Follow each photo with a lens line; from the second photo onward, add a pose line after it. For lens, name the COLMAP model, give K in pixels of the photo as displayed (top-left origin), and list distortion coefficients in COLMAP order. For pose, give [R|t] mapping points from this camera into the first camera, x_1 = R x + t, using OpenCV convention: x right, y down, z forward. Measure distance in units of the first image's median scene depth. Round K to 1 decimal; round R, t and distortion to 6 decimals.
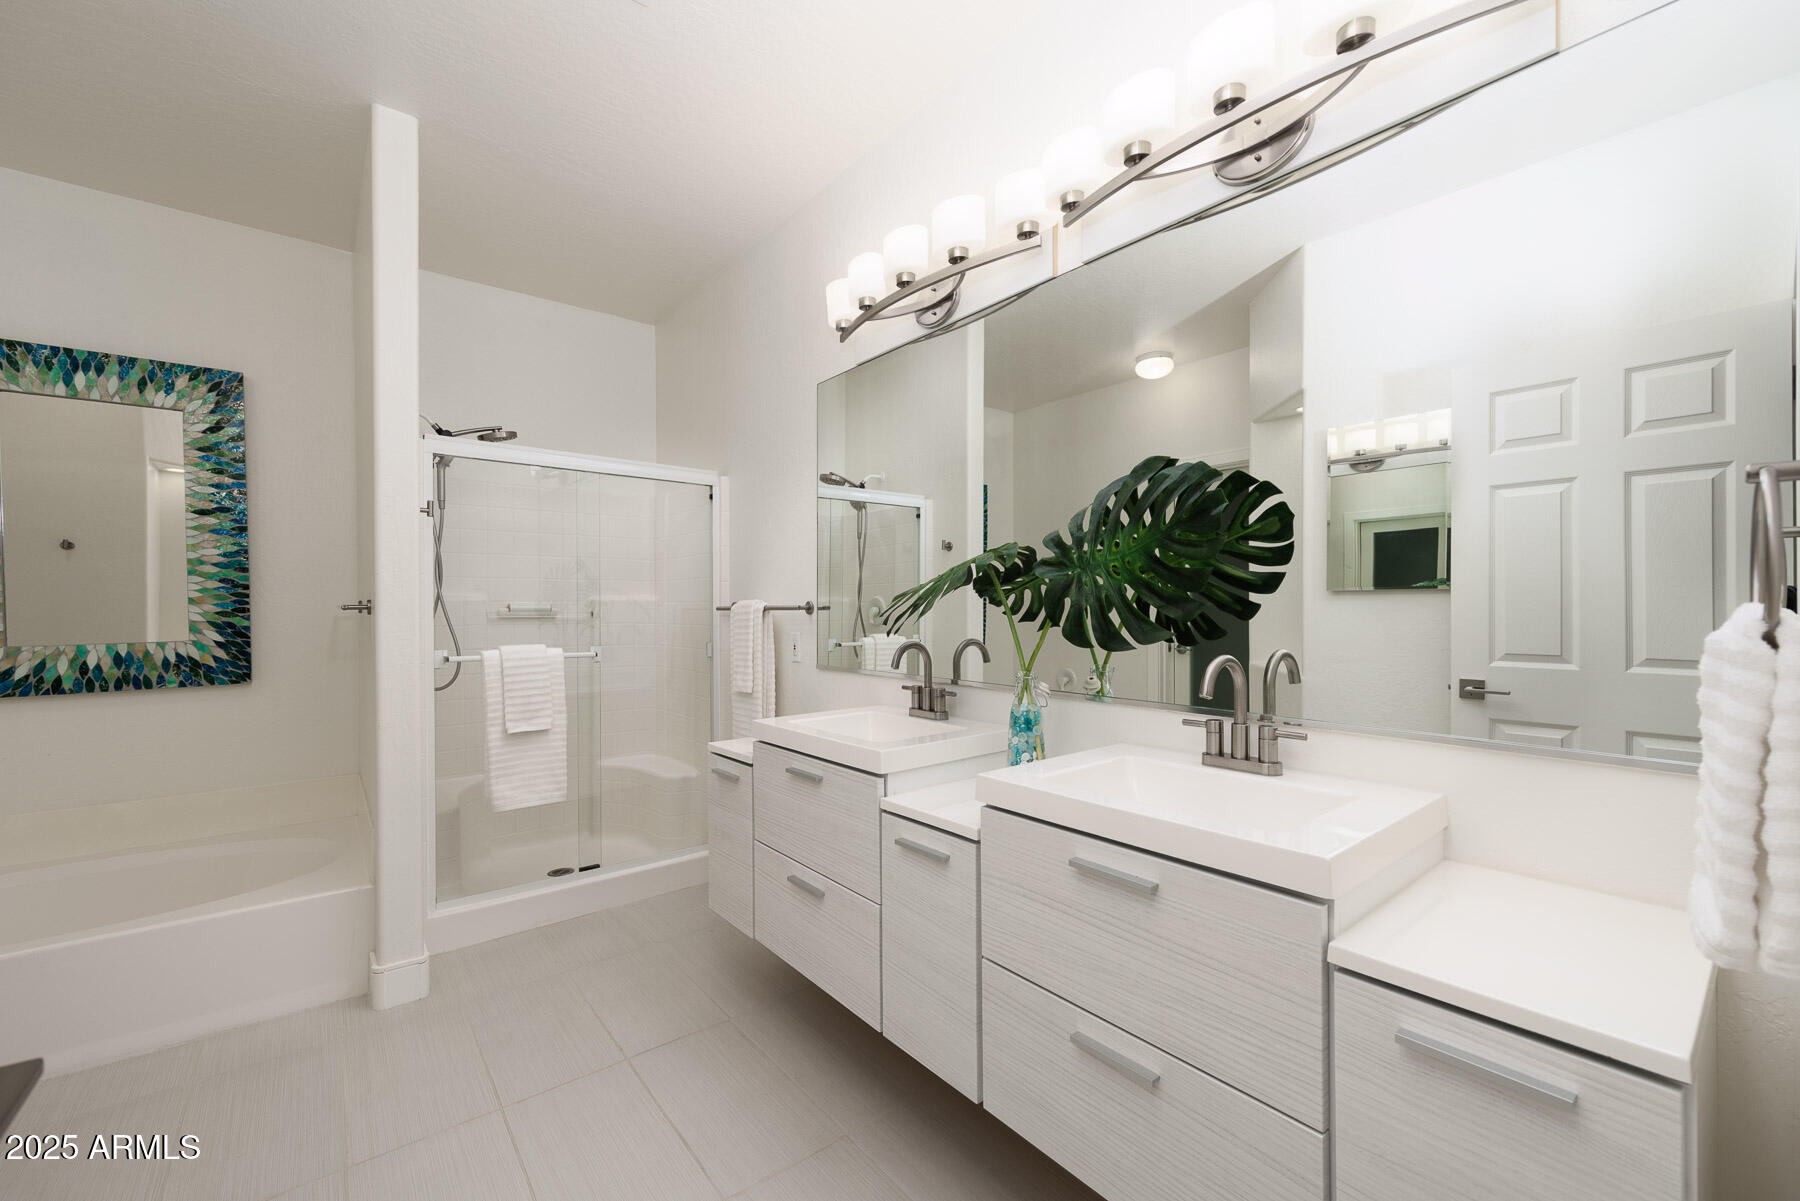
lens RADIAL K [[720.8, 0, 889.5], [0, 720.8, 604.1], [0, 0, 1]] dist [-0.001999, 0.001871]
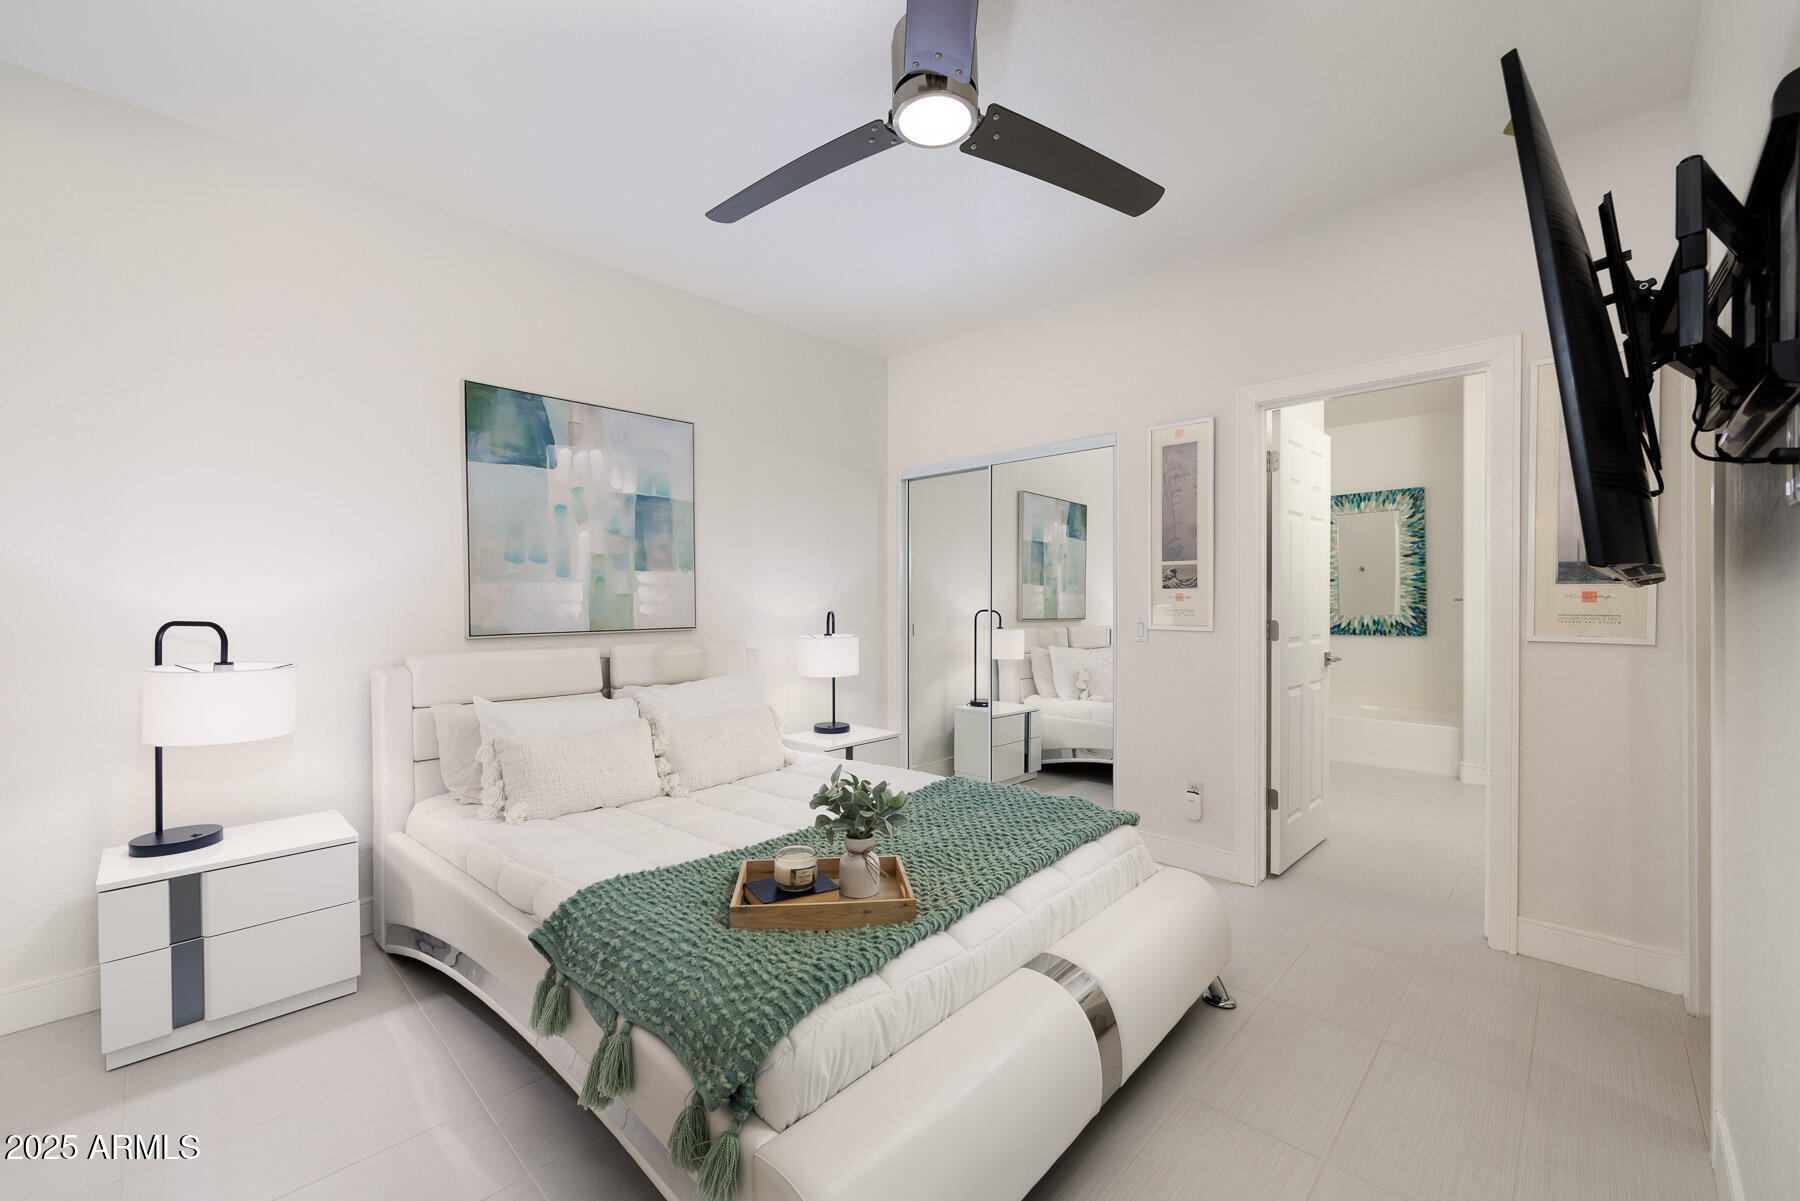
lens RADIAL K [[720.8, 0, 889.3], [0, 720.8, 607.0], [0, 0, 1]] dist [-0.001999, 0.001871]
pose [[0.121325, 0.013323, -0.992523, 1.008953], [0.000129, 0.999910, 0.013438, -0.002700], [0.992613, -0.001758, 0.121312, -0.805907]]
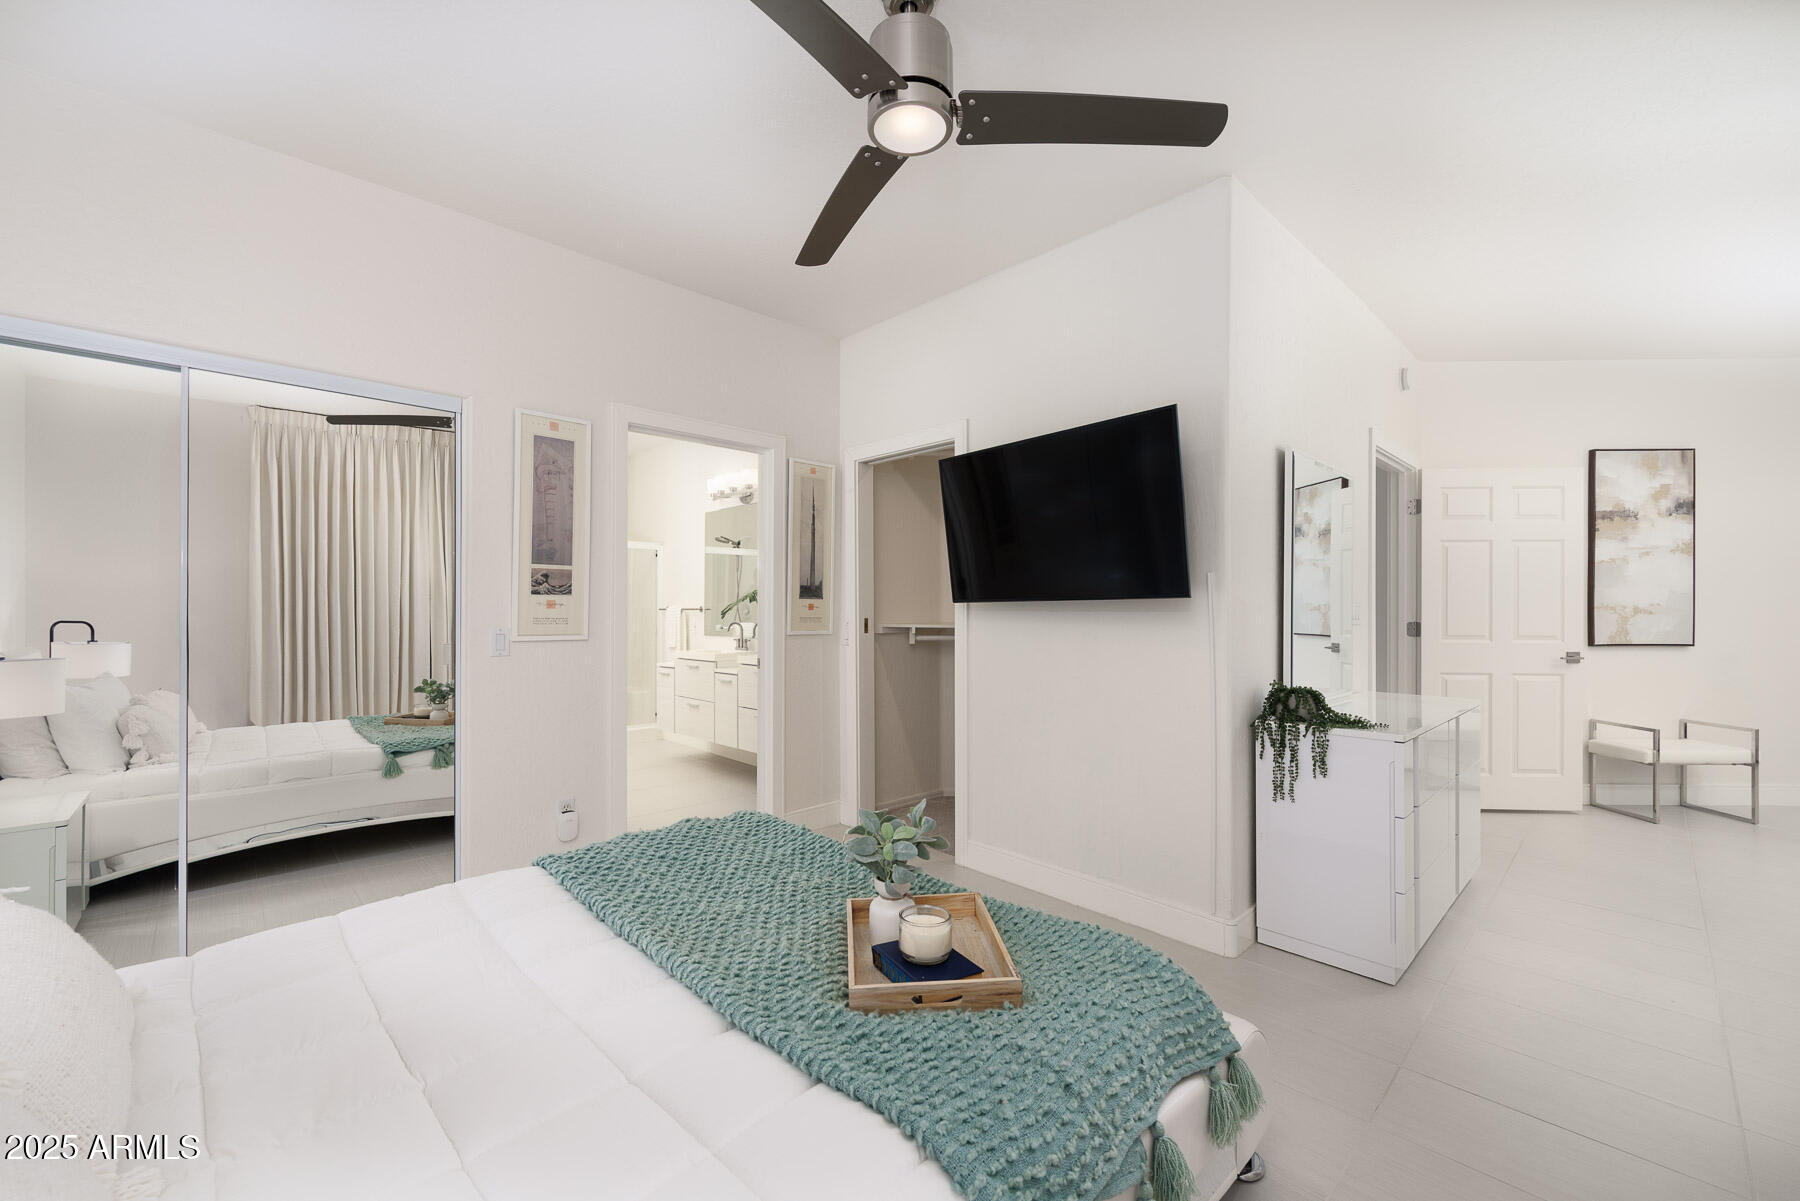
lens RADIAL K [[720.8, 0, 885.2], [0, 720.8, 606.9], [0, 0, 1]] dist [-0.001999, 0.001871]
pose [[0.996221, 0.010940, 0.086158, 0.273304], [-0.010741, 0.999938, -0.002774, -0.001149], [-0.086183, 0.001838, 0.996278, -1.335667]]
